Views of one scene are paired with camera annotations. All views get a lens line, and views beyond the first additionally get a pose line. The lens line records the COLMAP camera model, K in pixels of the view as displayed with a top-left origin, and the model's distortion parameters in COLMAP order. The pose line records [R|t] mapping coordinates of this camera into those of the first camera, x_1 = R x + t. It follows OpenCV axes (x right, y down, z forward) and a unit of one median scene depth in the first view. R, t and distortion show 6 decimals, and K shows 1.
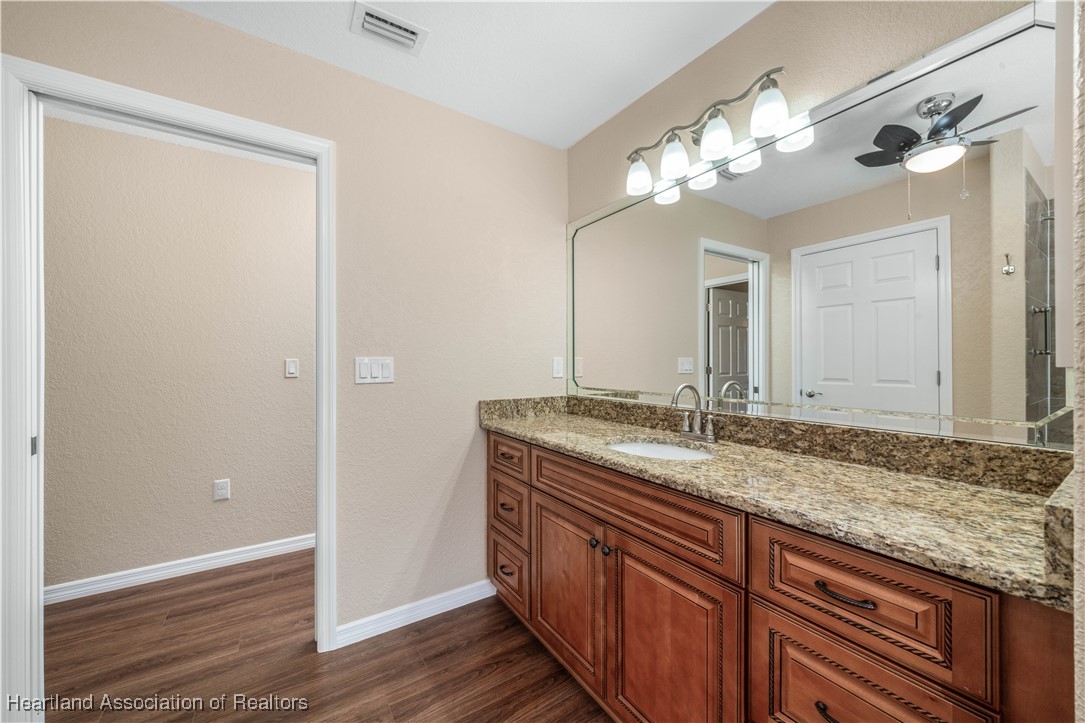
lens RADIAL K [[399.6, 0, 531.0], [0, 399.6, 361.2], [0, 0, 1]] dist [-0.002202, -0.000179]
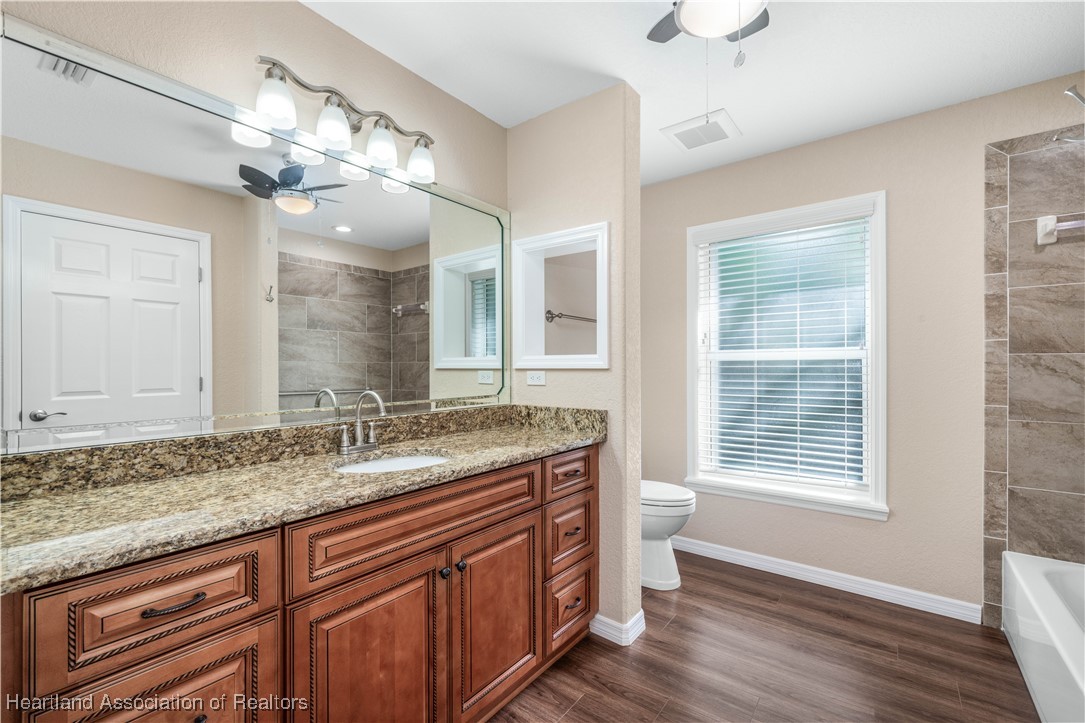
lens RADIAL K [[464.1, 0, 538.5], [0, 464.1, 364.6], [0, 0, 1]] dist [-0.000631, -0.000038]
pose [[-0.339784, 0.008356, 0.940466, -0.654203], [0.002546, 0.999965, -0.007965, 0.003235], [-0.940500, -0.000312, -0.339793, 0.860505]]
